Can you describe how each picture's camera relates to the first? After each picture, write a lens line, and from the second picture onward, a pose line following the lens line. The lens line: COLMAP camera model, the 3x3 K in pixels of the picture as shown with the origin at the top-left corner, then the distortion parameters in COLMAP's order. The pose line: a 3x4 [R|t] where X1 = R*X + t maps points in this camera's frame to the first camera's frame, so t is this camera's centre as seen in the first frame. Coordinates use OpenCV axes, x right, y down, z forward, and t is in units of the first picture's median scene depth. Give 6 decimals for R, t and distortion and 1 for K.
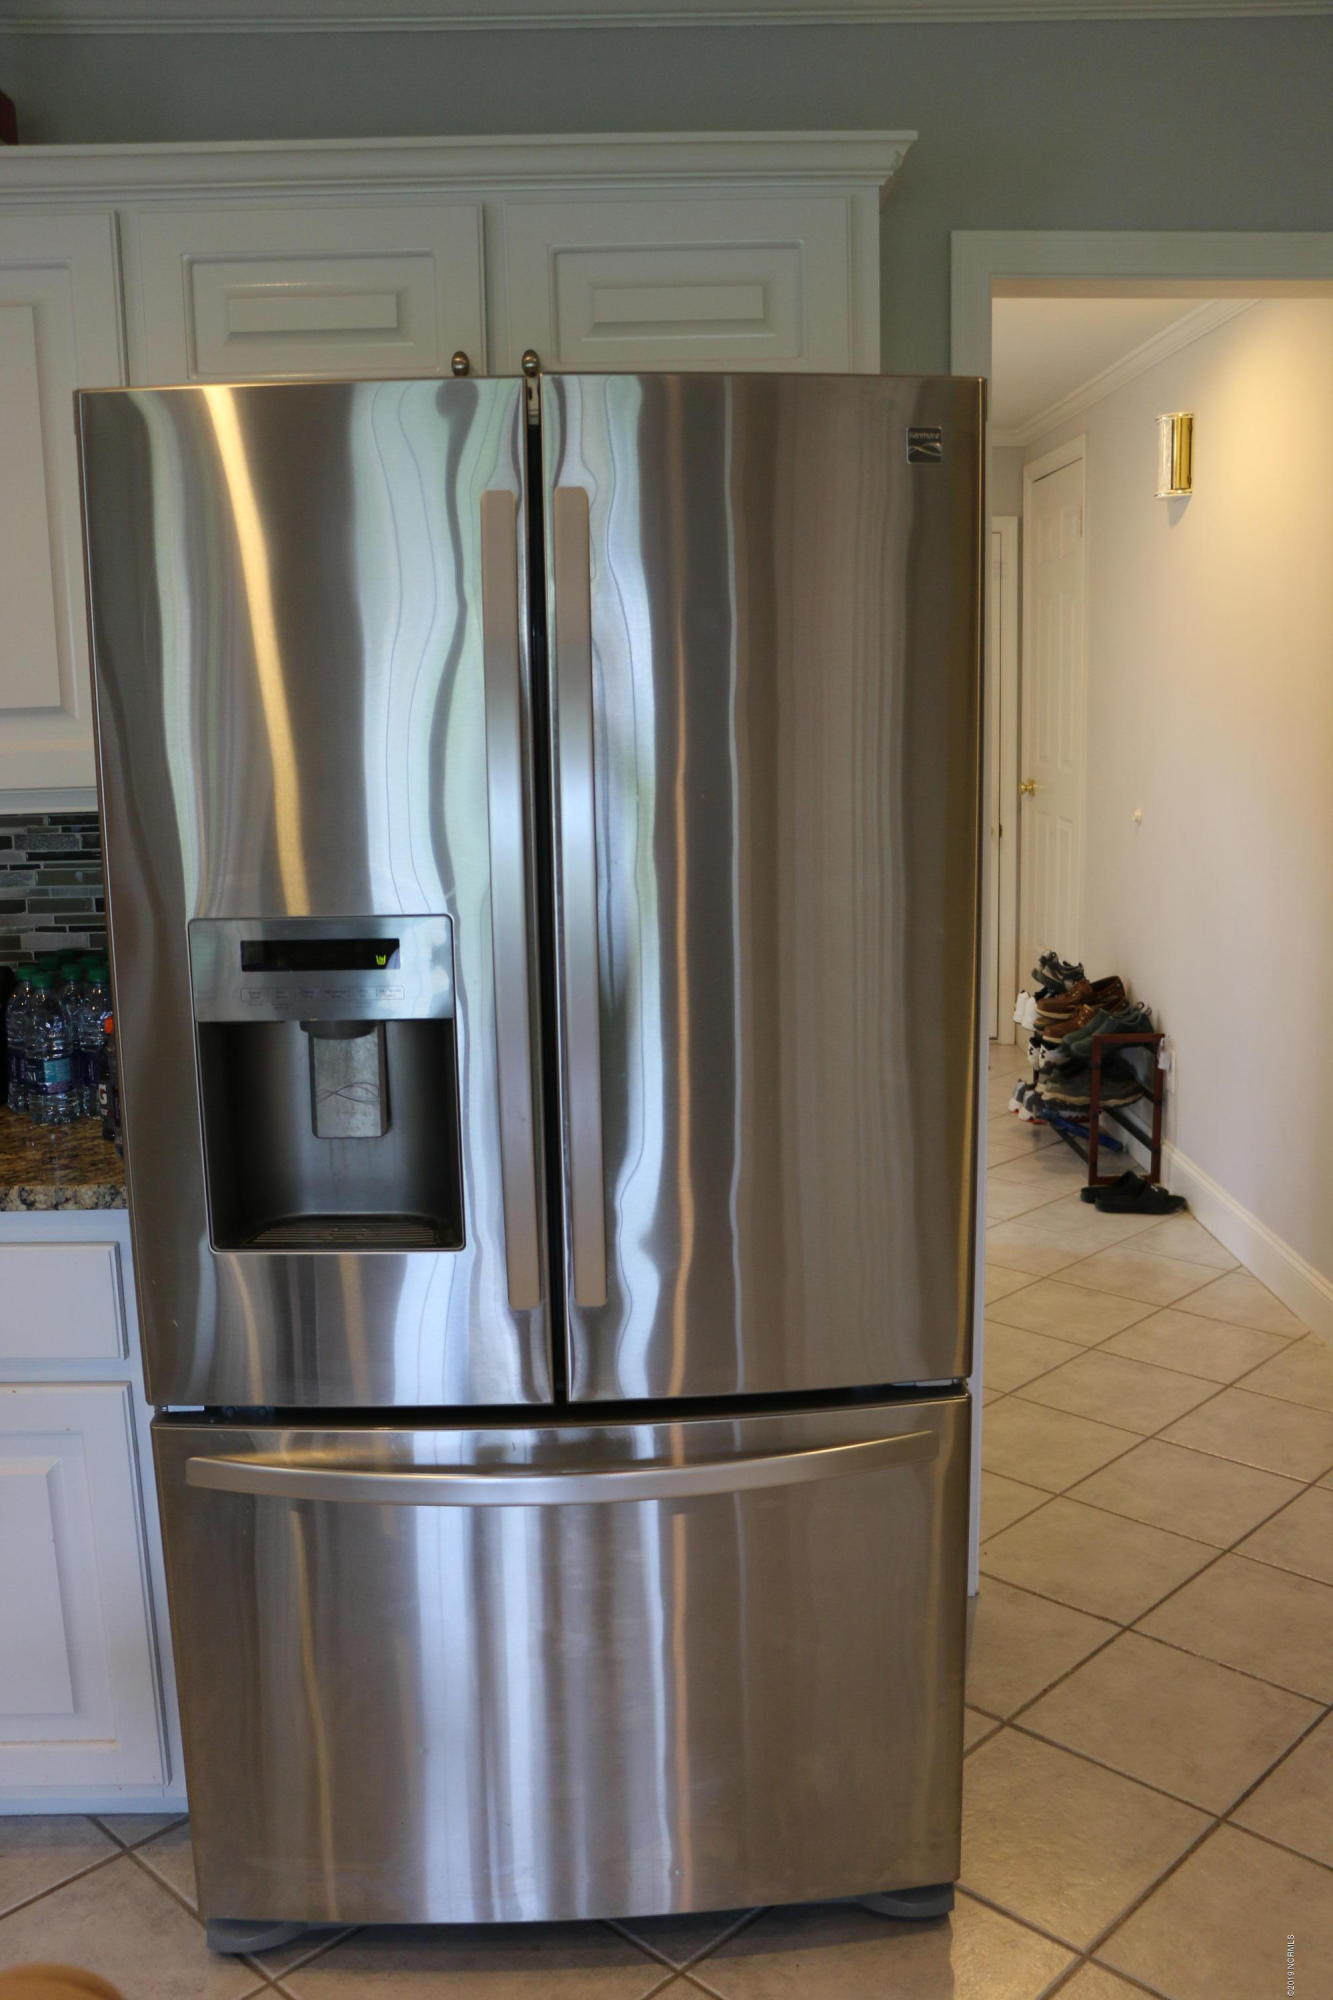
lens RADIAL K [[1722.2, 0, 666.5], [0, 1722.2, 1000.0], [0, 0, 1]] dist [-0.122462, 0.004472]
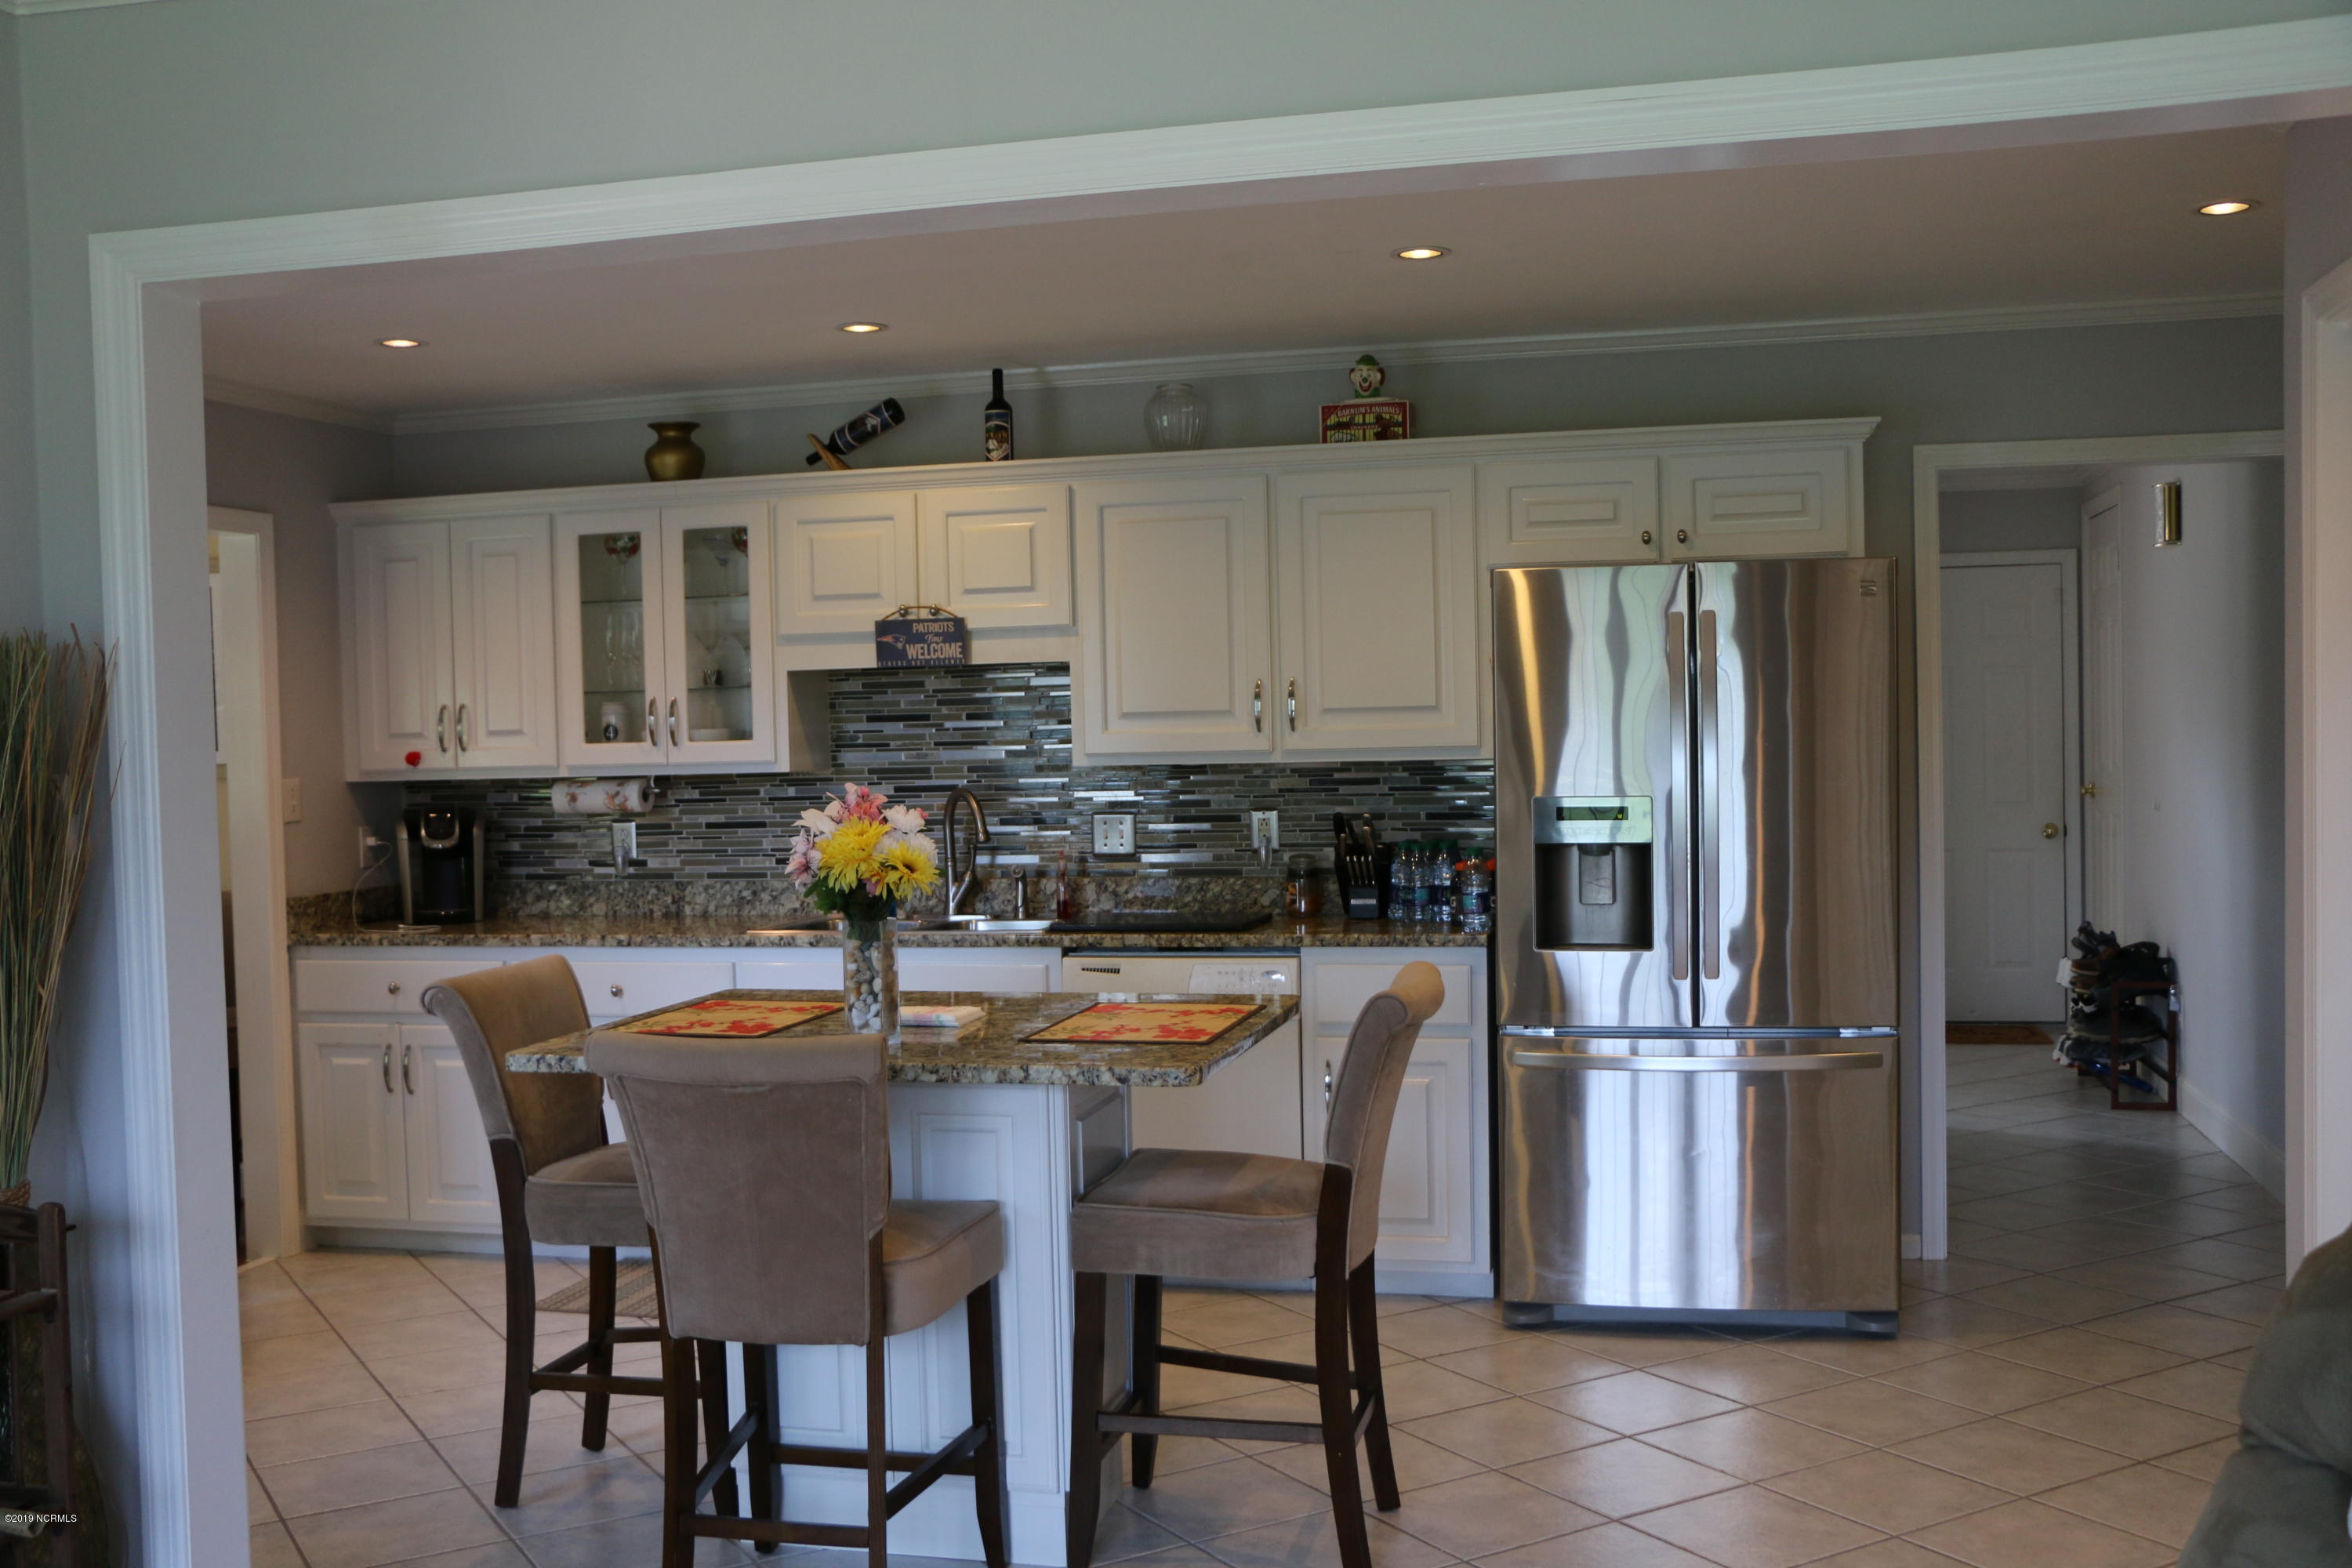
lens RADIAL K [[2241.8, 0, 1176.0], [0, 2241.8, 784.0], [0, 0, 1]] dist [-0.139939, 0.276876]
pose [[0.966512, 0.008431, -0.256484, 0.018595], [-0.045357, 0.989338, -0.138396, 0.302286], [0.252583, 0.145394, 0.956589, -1.618281]]
